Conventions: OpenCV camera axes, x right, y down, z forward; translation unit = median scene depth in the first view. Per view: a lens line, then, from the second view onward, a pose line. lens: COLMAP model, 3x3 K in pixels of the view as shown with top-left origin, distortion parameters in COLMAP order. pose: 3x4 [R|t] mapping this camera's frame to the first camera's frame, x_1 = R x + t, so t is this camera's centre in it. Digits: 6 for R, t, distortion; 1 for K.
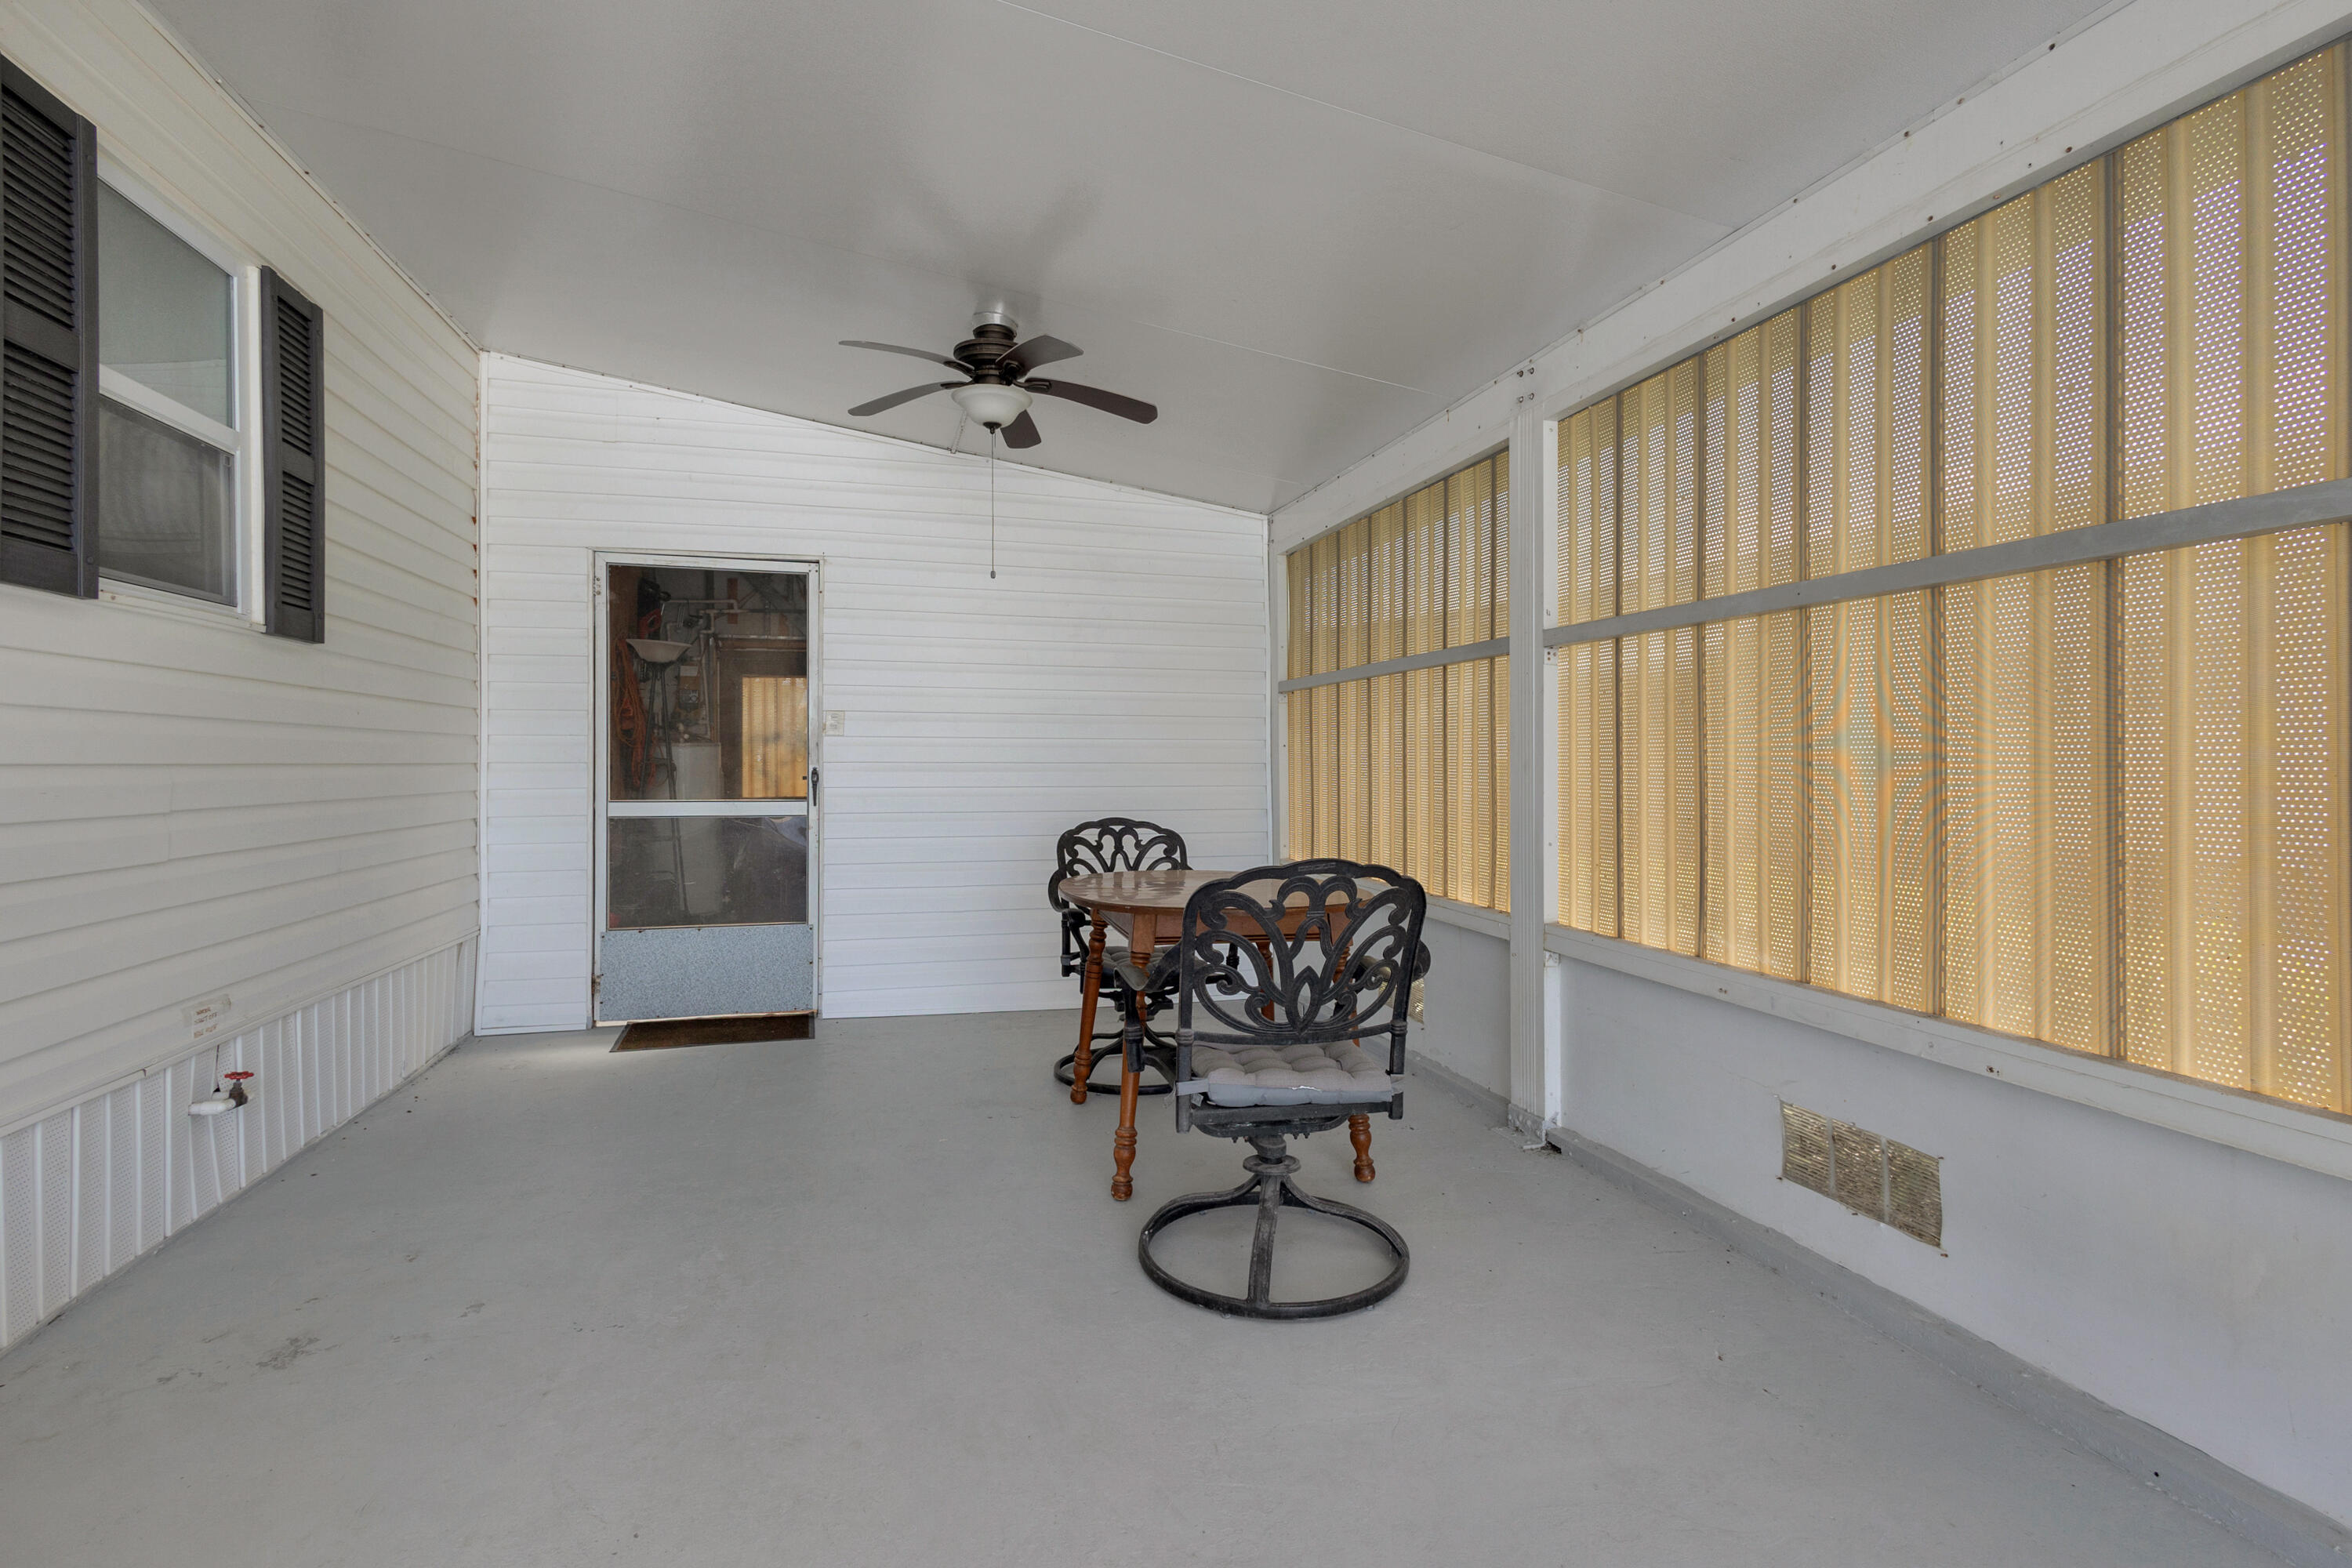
lens RADIAL K [[1100.0, 0, 1176.3], [0, 1100.0, 759.9], [0, 0, 1]] dist [0.013611, -0.005407]
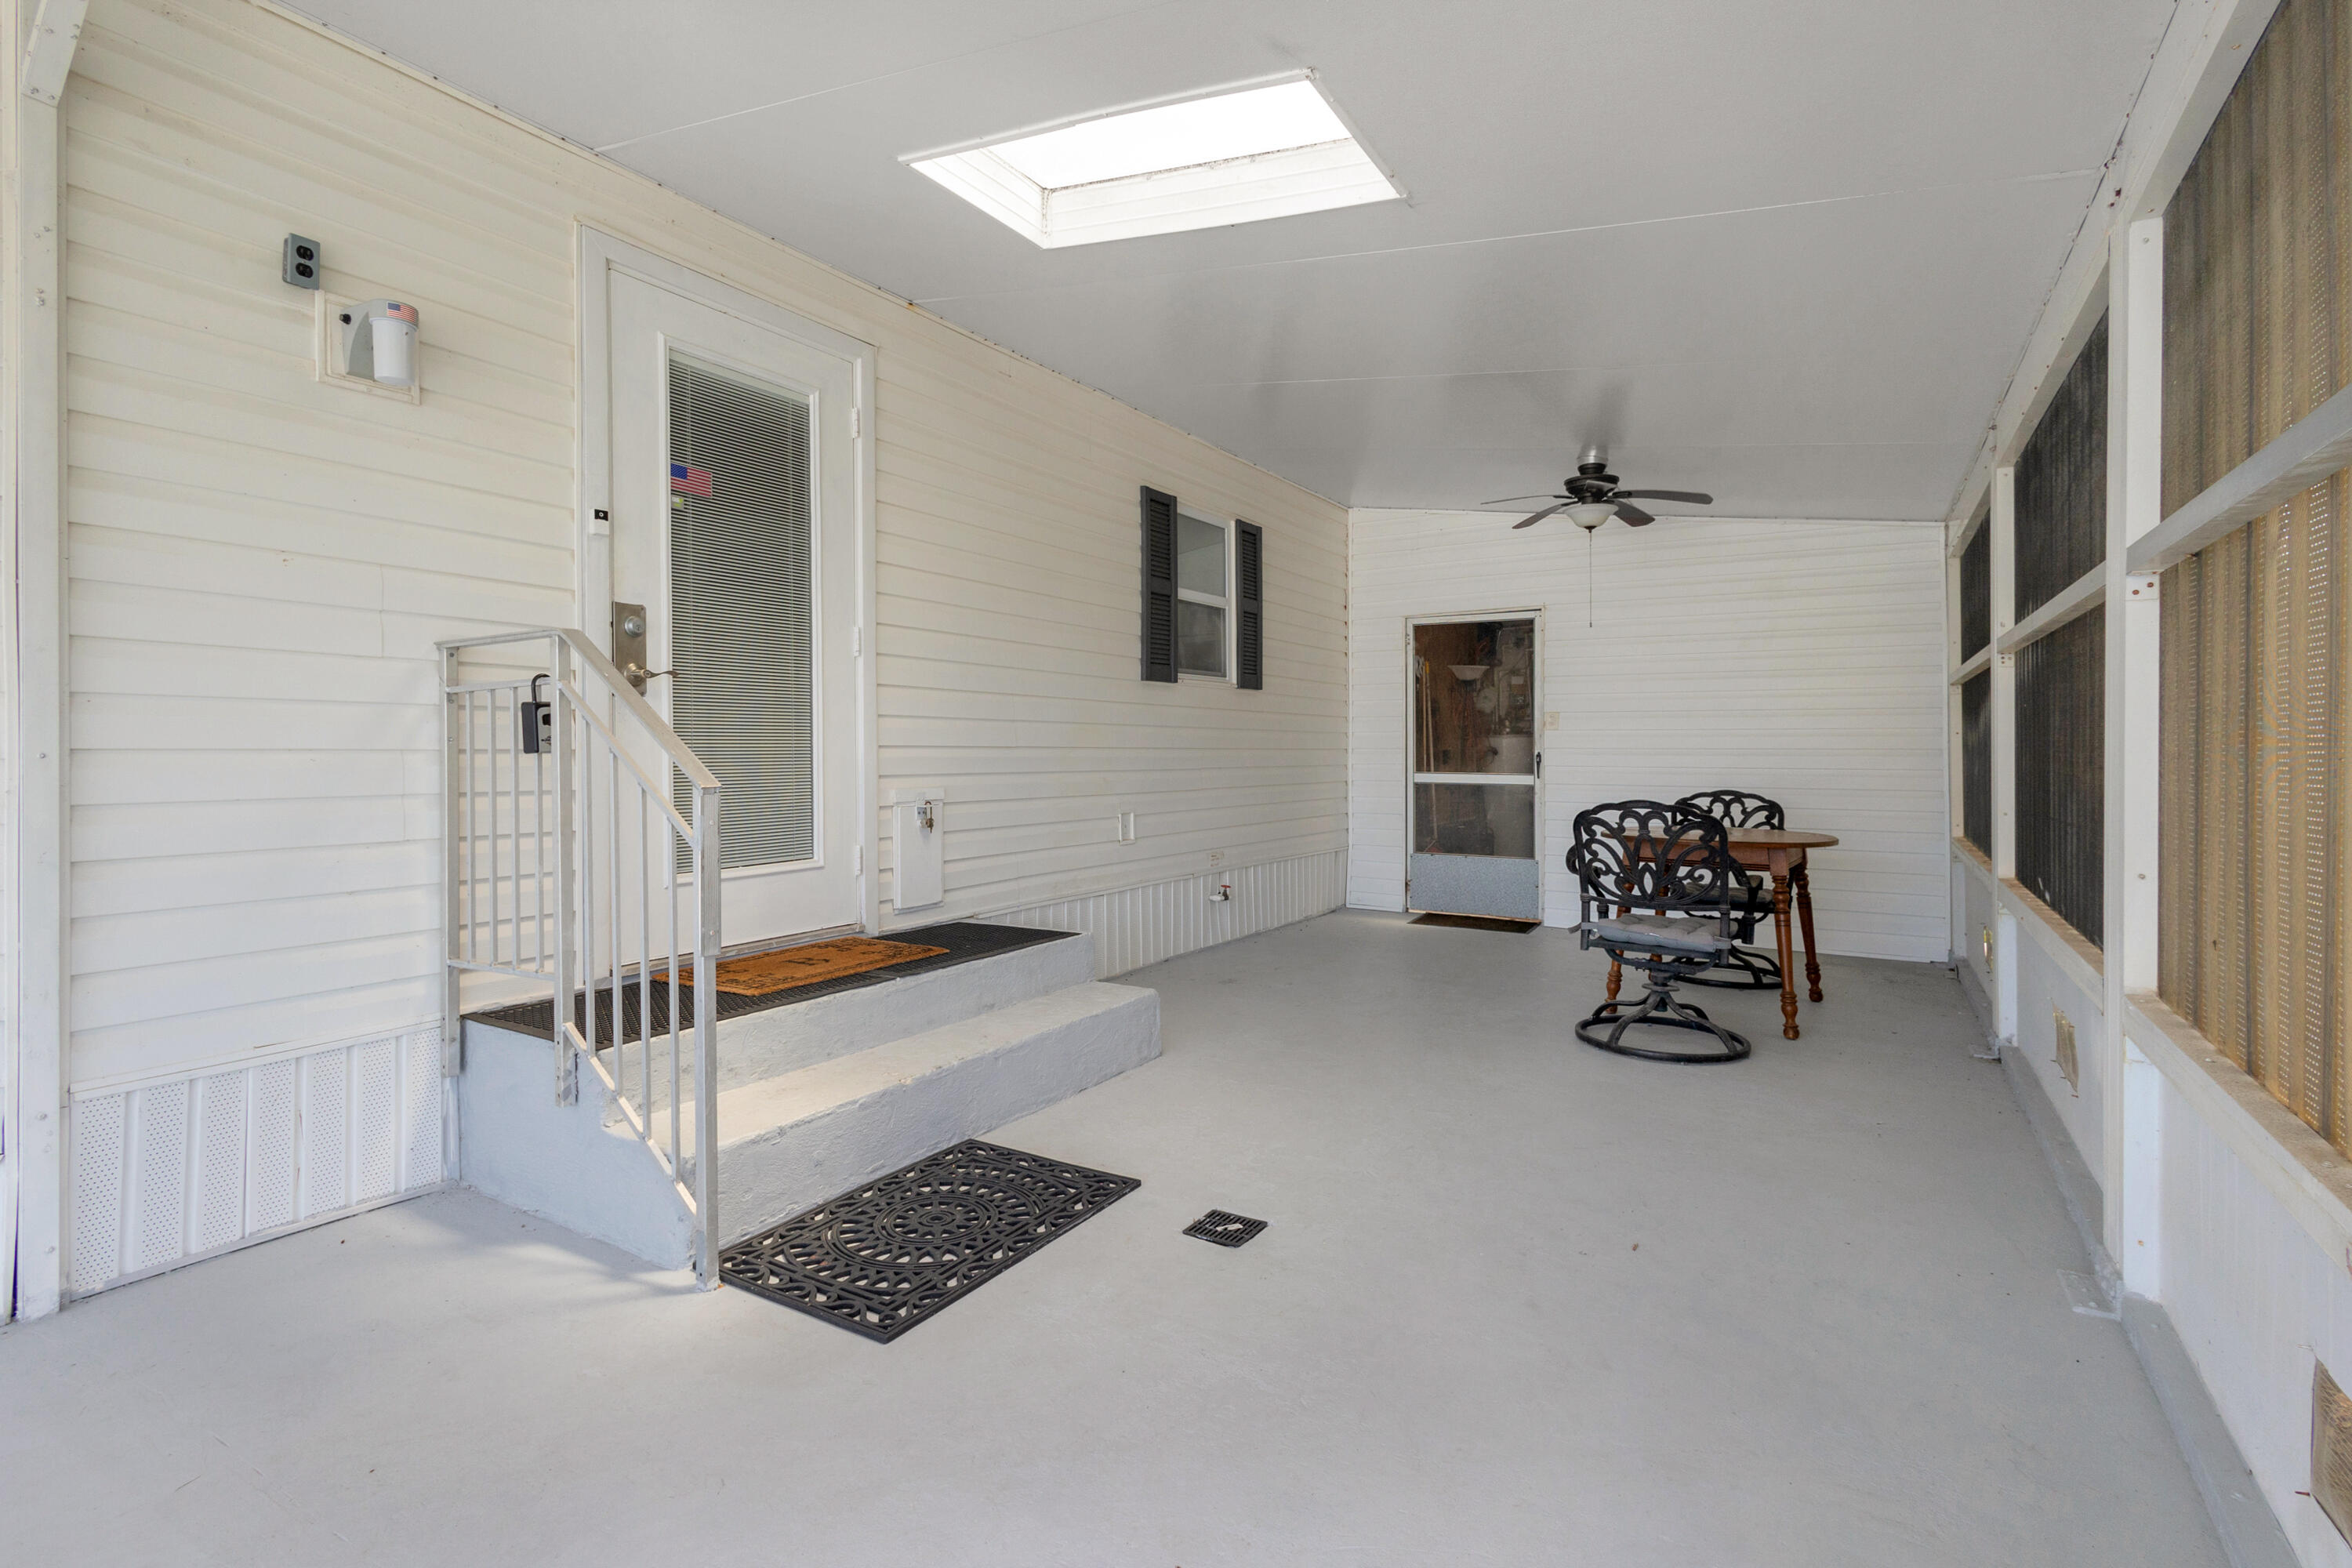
lens RADIAL K [[1100.0, 0, 1176.3], [0, 1100.0, 759.9], [0, 0, 1]] dist [0.013611, -0.005407]
pose [[0.686552, 0.007040, -0.727047, 0.455691], [0.001244, 0.999940, 0.010857, 0.001206], [0.727080, -0.008359, 0.686502, -0.389520]]
